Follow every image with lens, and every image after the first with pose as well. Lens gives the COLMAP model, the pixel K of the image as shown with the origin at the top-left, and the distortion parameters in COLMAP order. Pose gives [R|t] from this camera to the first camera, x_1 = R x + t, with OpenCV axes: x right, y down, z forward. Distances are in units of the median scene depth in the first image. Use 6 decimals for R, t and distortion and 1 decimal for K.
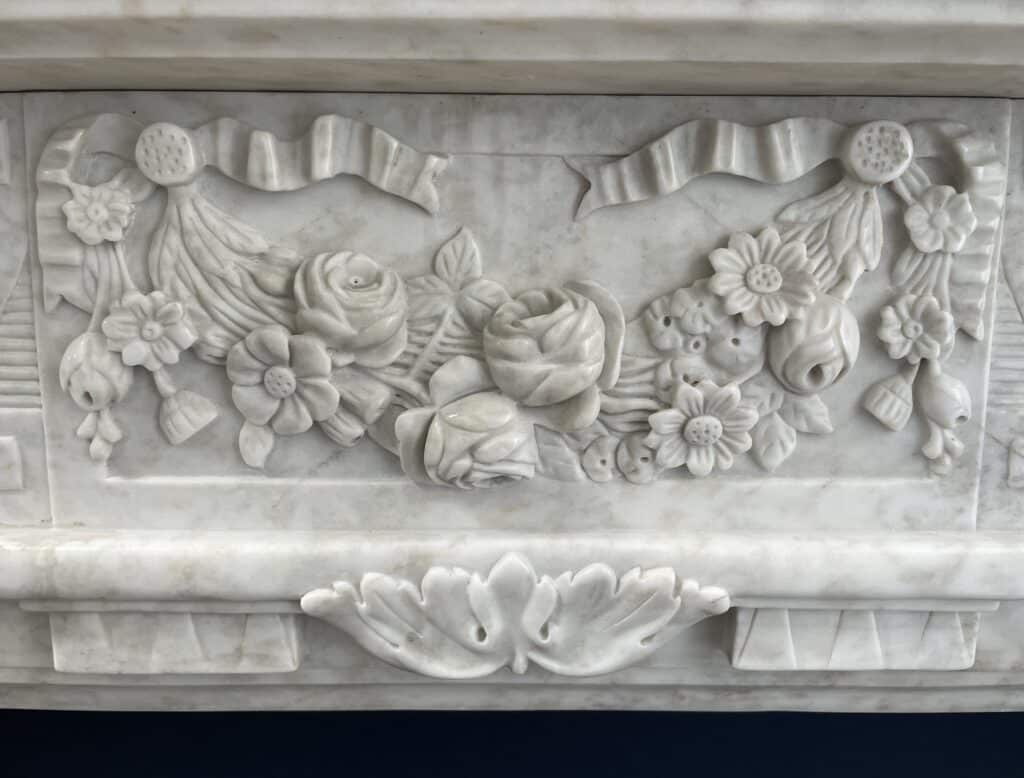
lens RADIAL K [[821.6, 0, 512.0], [0, 821.6, 389.0], [0, 0, 1]] dist [0.076061, -0.124739]
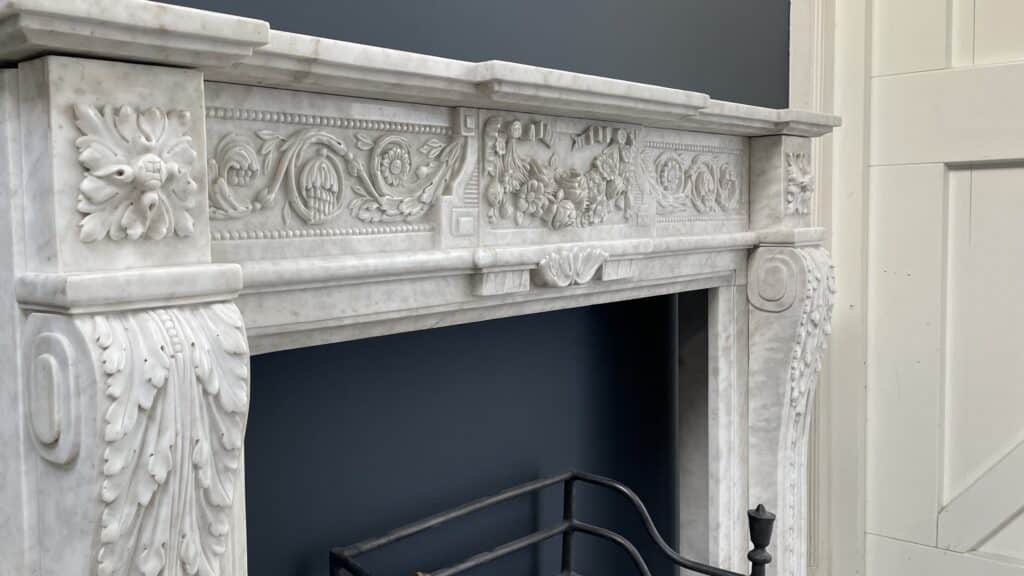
lens RADIAL K [[901.4, 0, 313.4], [0, 901.4, 269.2], [0, 0, 1]] dist [0.098470, -0.119454]
pose [[0.742747, -0.058793, 0.666986, -3.376645], [0.130332, 0.989779, -0.057889, 0.375703], [-0.656765, 0.129927, 0.742818, -1.102951]]
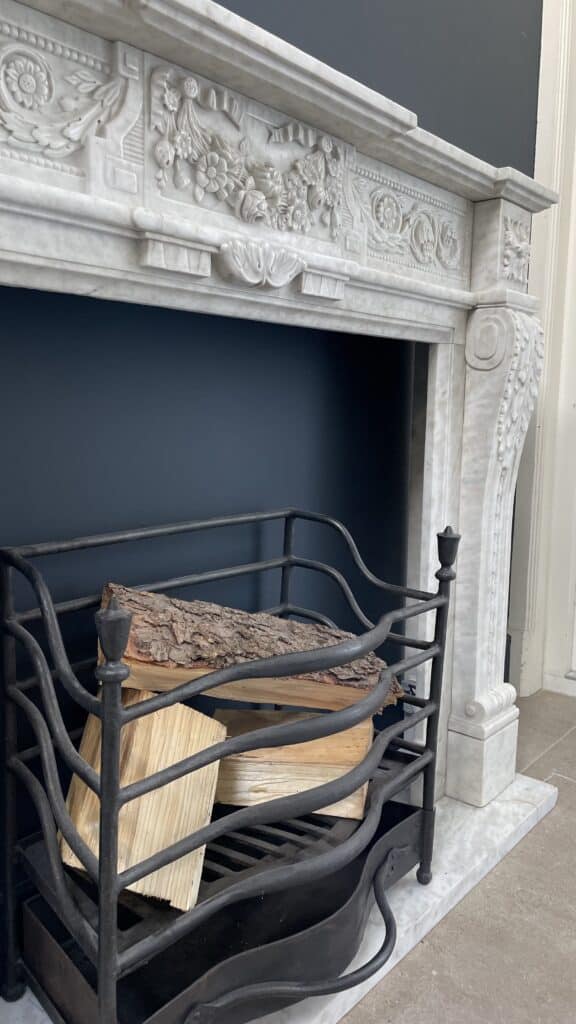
lens RADIAL K [[780.6, 0, 291.6], [0, 780.6, 506.1], [0, 0, 1]] dist [0.085560, -0.120357]
pose [[0.647462, -0.096694, 0.755938, -2.458876], [0.109221, 0.993452, 0.033527, 1.175170], [-0.754230, 0.060857, 0.653784, -1.107293]]
